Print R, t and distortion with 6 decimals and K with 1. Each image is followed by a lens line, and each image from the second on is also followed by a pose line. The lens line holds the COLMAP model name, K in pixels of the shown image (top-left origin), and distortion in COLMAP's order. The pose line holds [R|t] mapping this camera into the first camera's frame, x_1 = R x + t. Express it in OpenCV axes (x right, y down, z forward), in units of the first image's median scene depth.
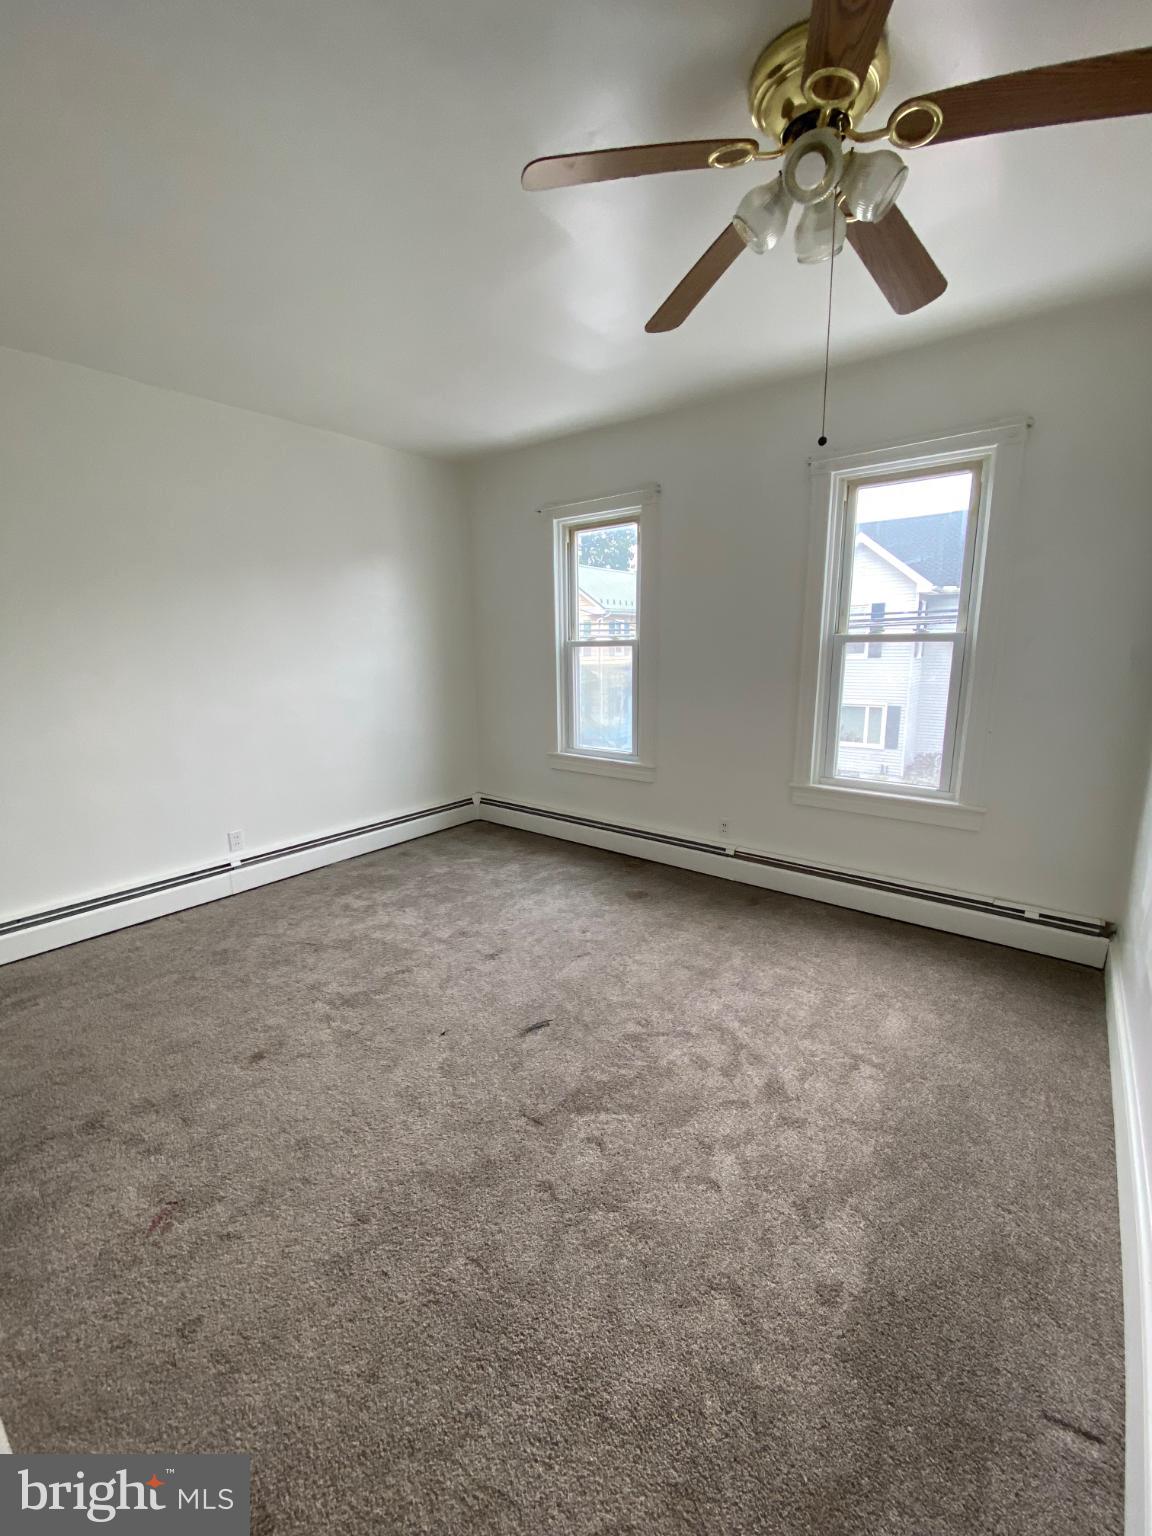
lens RADIAL K [[621.1, 0, 553.6], [0, 621.1, 763.4], [0, 0, 1]] dist [0.005126, -0.011938]
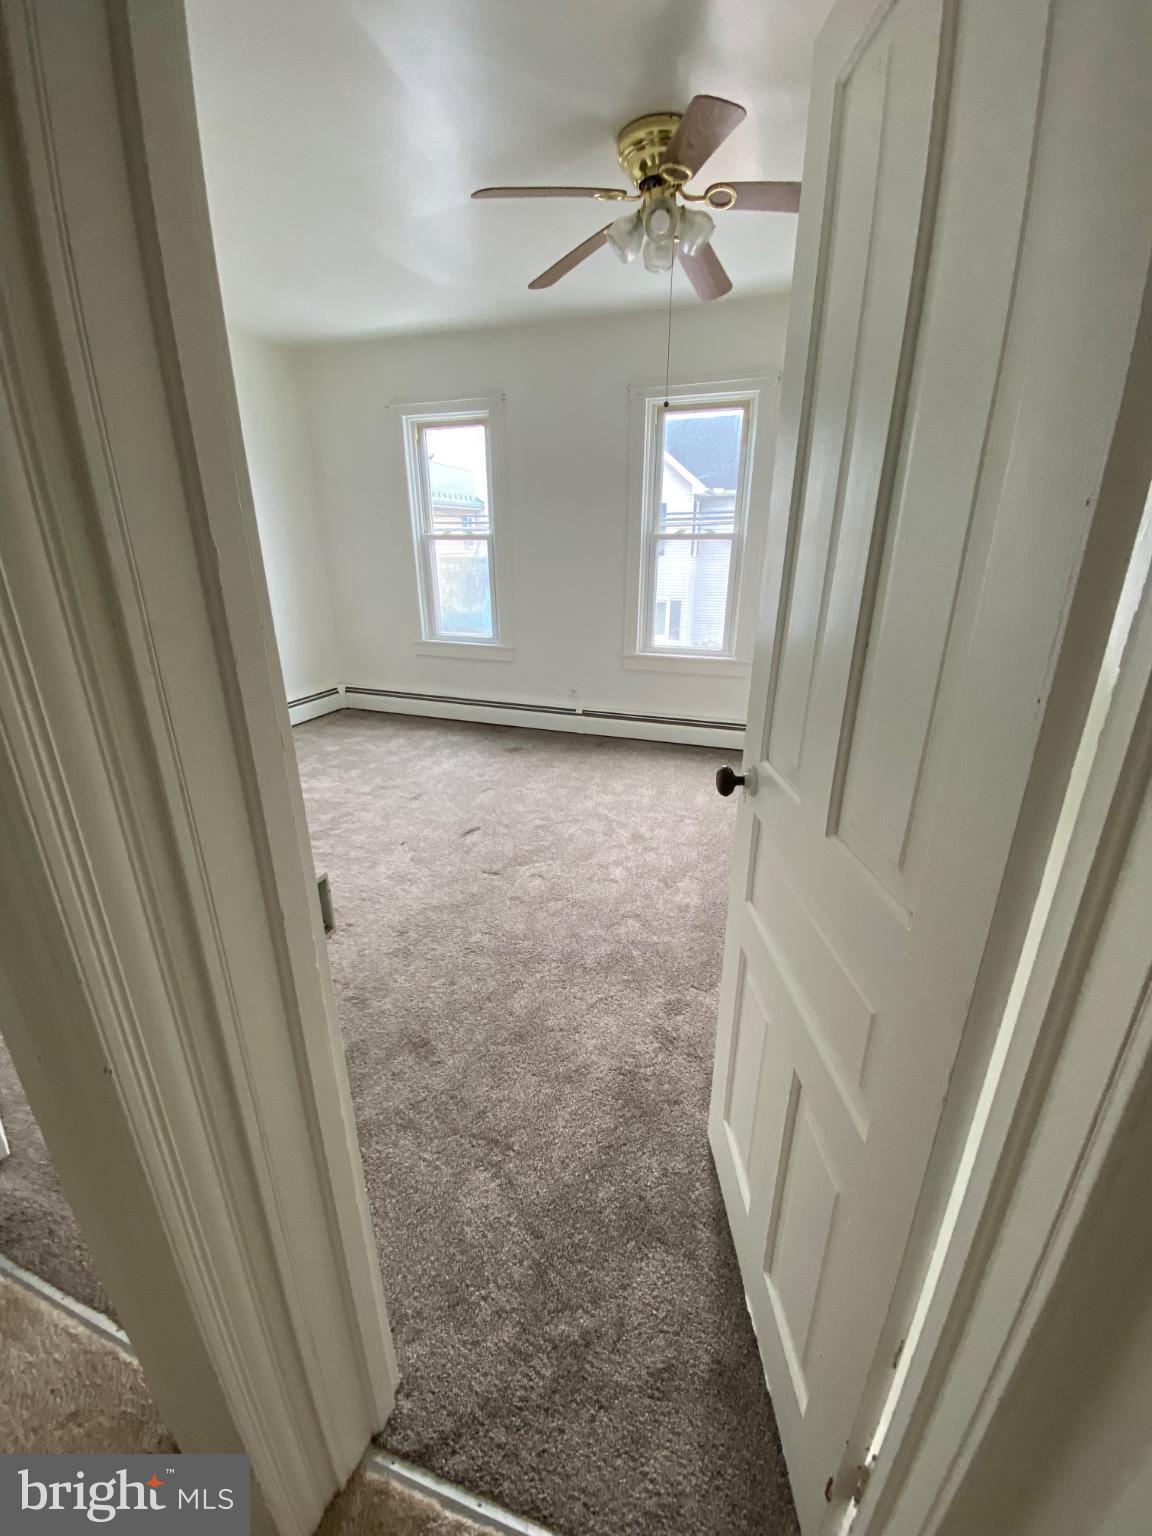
lens RADIAL K [[621.1, 0, 571.1], [0, 621.1, 764.8], [0, 0, 1]] dist [0.005126, -0.011938]
pose [[0.943041, -0.097405, 0.318097, -0.212018], [0.046319, 0.985307, 0.164392, 0.058371], [-0.329436, -0.140294, 0.933697, -0.287387]]
